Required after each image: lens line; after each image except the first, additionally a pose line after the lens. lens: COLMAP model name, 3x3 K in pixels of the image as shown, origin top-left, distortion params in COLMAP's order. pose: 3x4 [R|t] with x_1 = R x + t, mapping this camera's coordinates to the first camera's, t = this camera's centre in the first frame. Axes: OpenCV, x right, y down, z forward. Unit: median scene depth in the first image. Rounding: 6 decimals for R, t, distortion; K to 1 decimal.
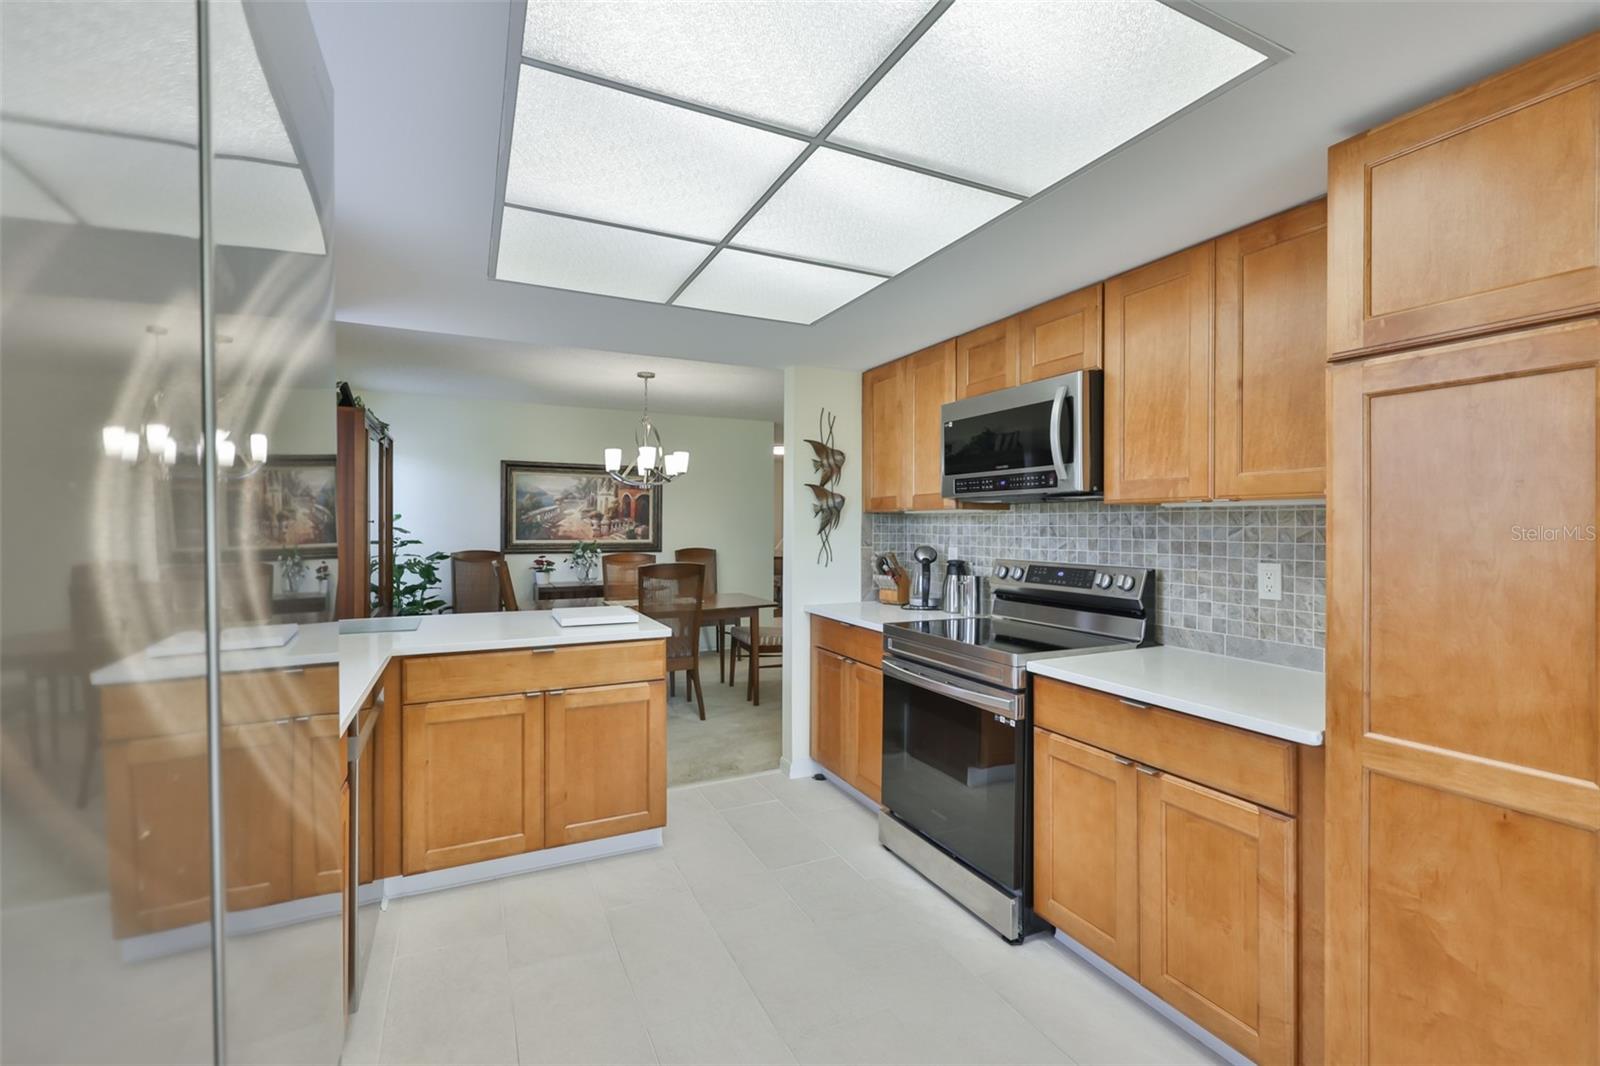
lens RADIAL K [[678.0, 0, 781.9], [0, 678.0, 539.5], [0, 0, 1]] dist [0.002190, -0.000214]
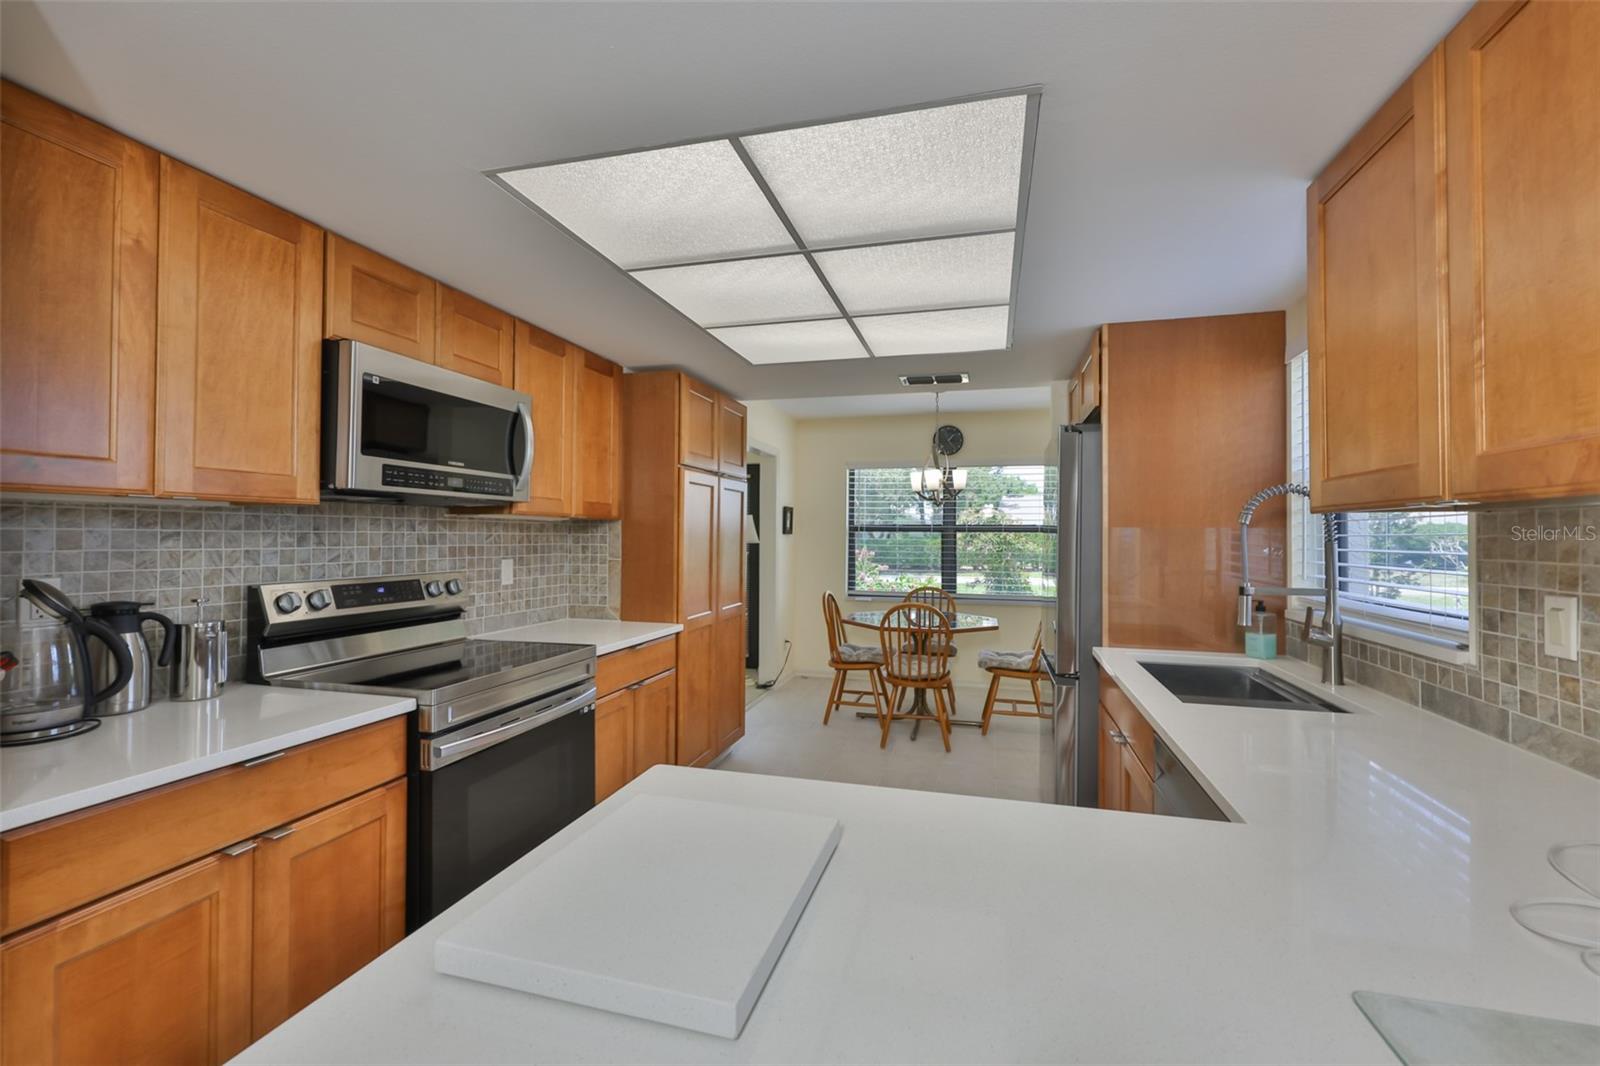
lens RADIAL K [[678.0, 0, 804.4], [0, 678.0, 529.5], [0, 0, 1]] dist [0.002190, -0.000214]
pose [[-0.747512, -0.003332, 0.664240, -0.592968], [0.003377, 0.999955, 0.008816, -0.032575], [-0.664240, 0.008833, -0.747467, 1.423351]]
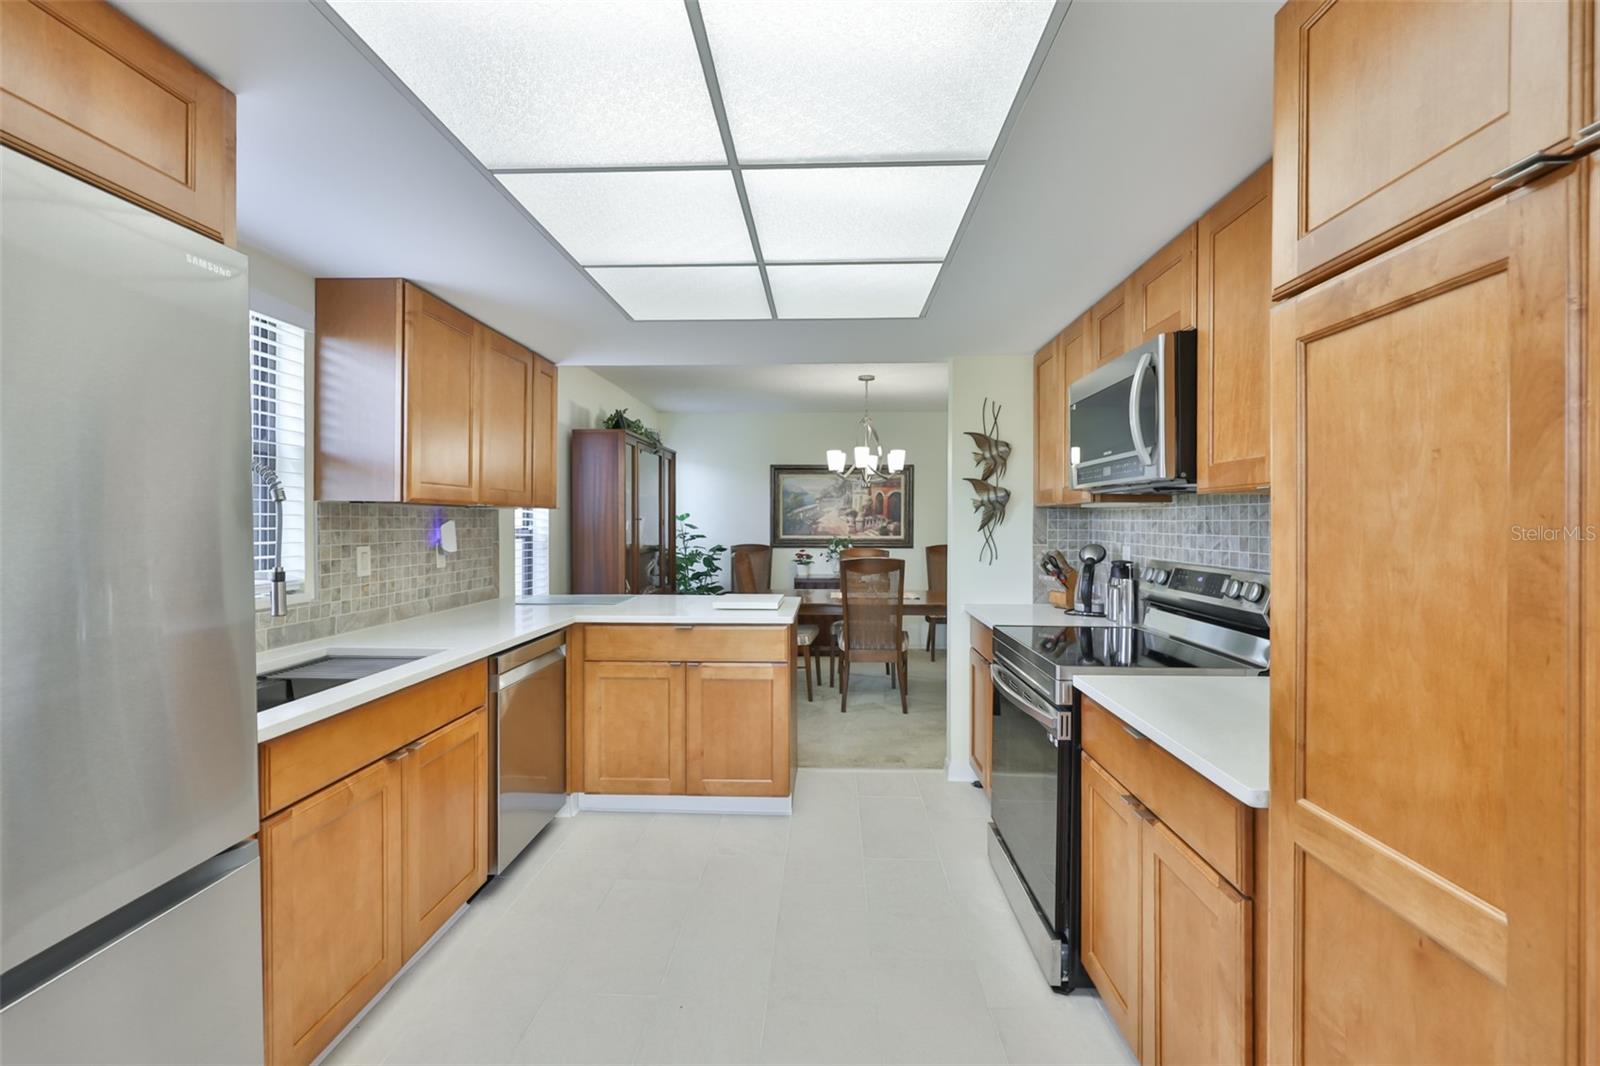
lens RADIAL K [[678.0, 0, 802.9], [0, 678.0, 538.7], [0, 0, 1]] dist [0.002190, -0.000214]
pose [[0.884840, 0.009421, -0.465800, 0.410324], [-0.008005, 0.999955, 0.005017, 0.001506], [0.465827, -0.000711, 0.884876, 0.053991]]
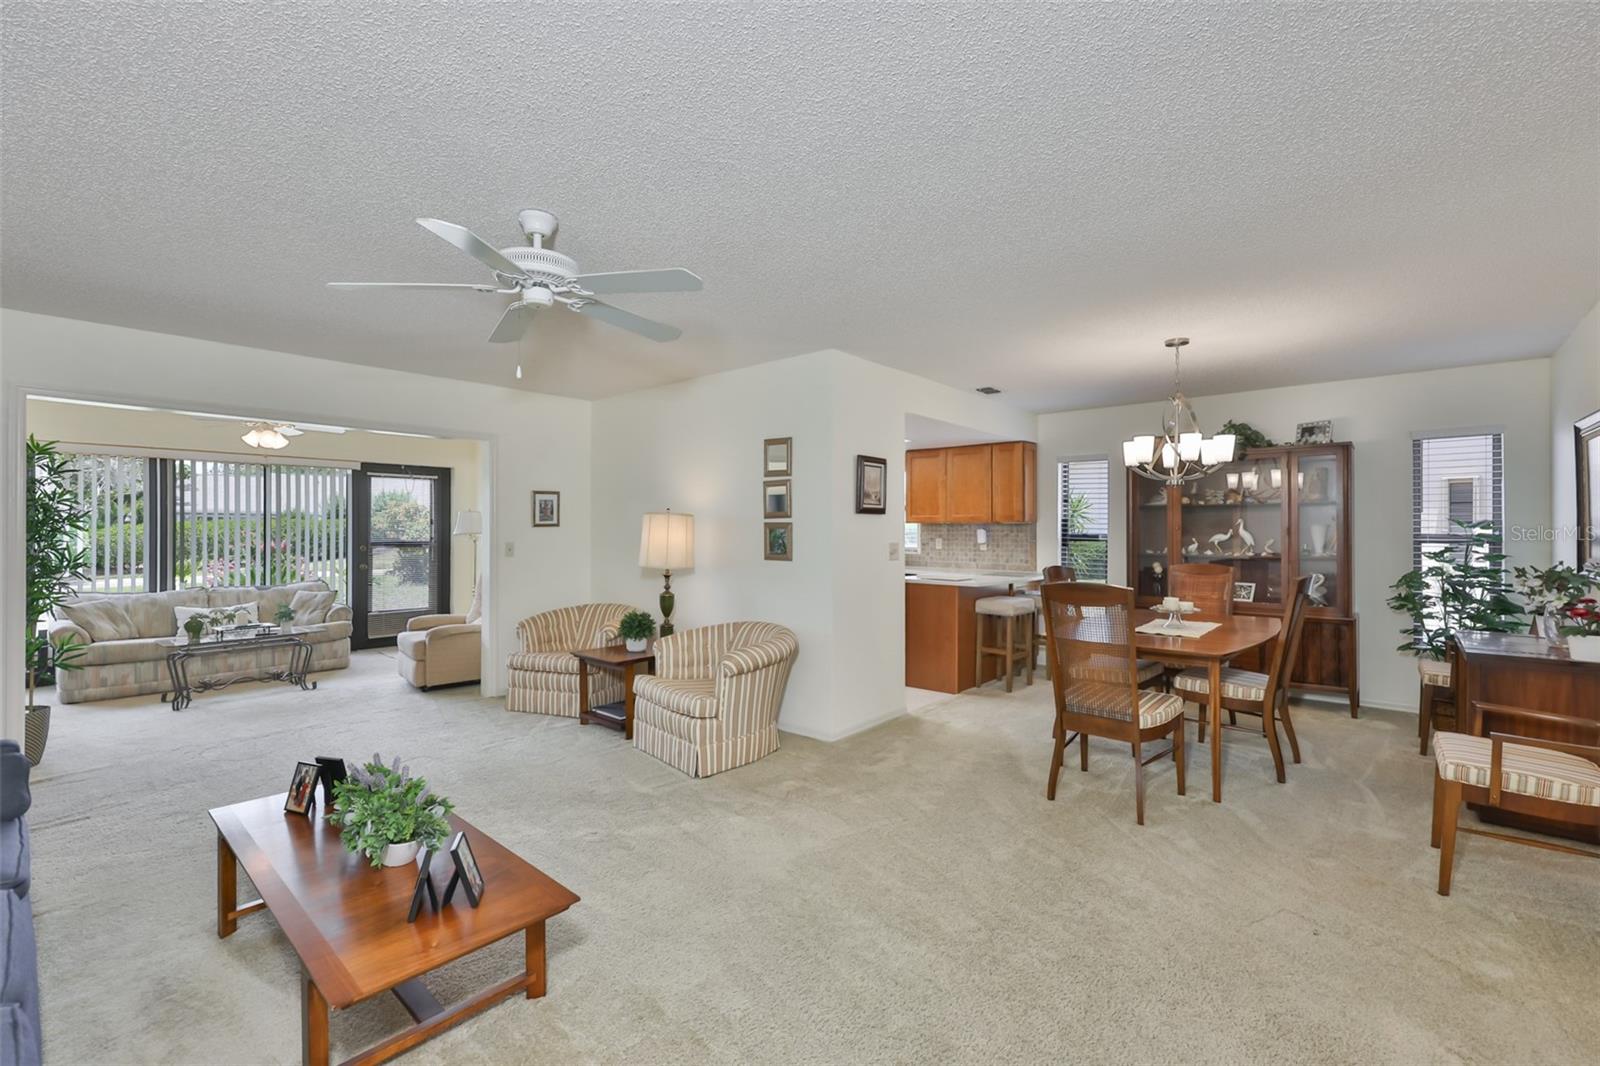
lens RADIAL K [[697.2, 0, 820.8], [0, 697.2, 528.1], [0, 0, 1]] dist [-0.001411, 0.000550]
pose [[-0.924313, -0.003898, -0.381616, 0.930406], [-0.010953, 0.999807, 0.016317, -0.062077], [0.381478, 0.019262, -0.924177, 3.232752]]
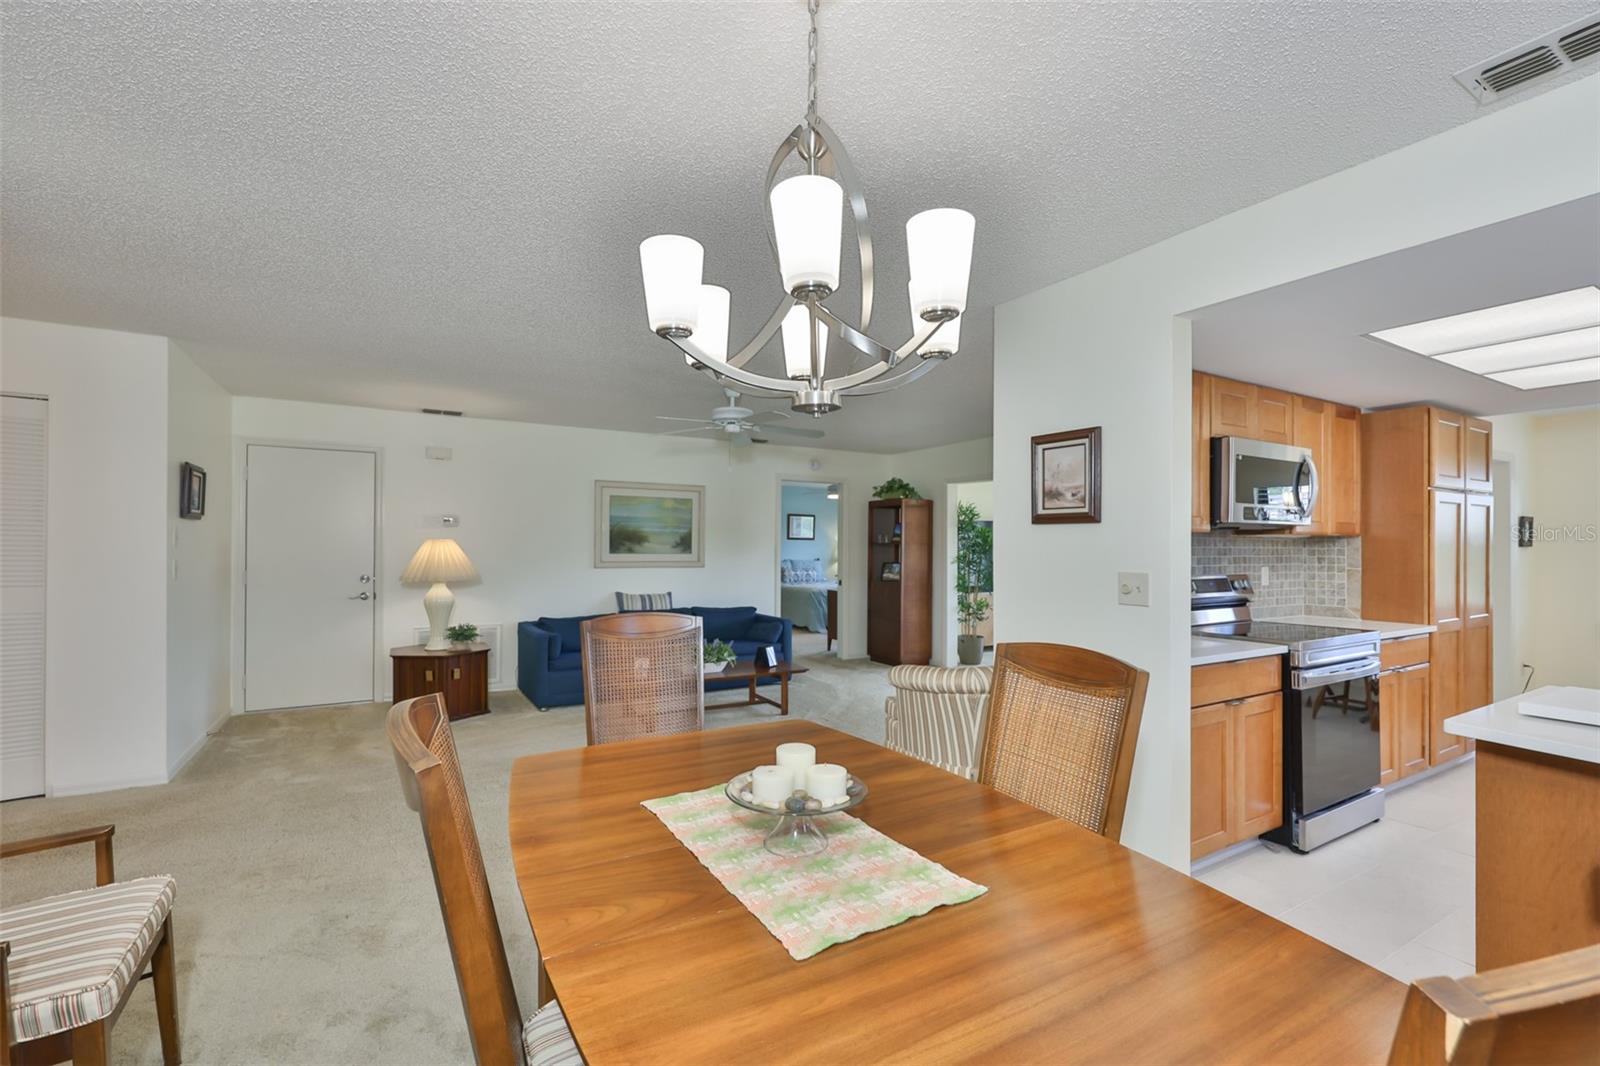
lens RADIAL K [[672.2, 0, 805.3], [0, 672.2, 545.8], [0, 0, 1]] dist [0.006685, 0.000073]
pose [[-0.064202, -0.002420, 0.997934, -0.956156], [0.017471, 0.999841, 0.003549, -0.046735], [-0.997784, 0.017663, -0.064150, 2.094948]]
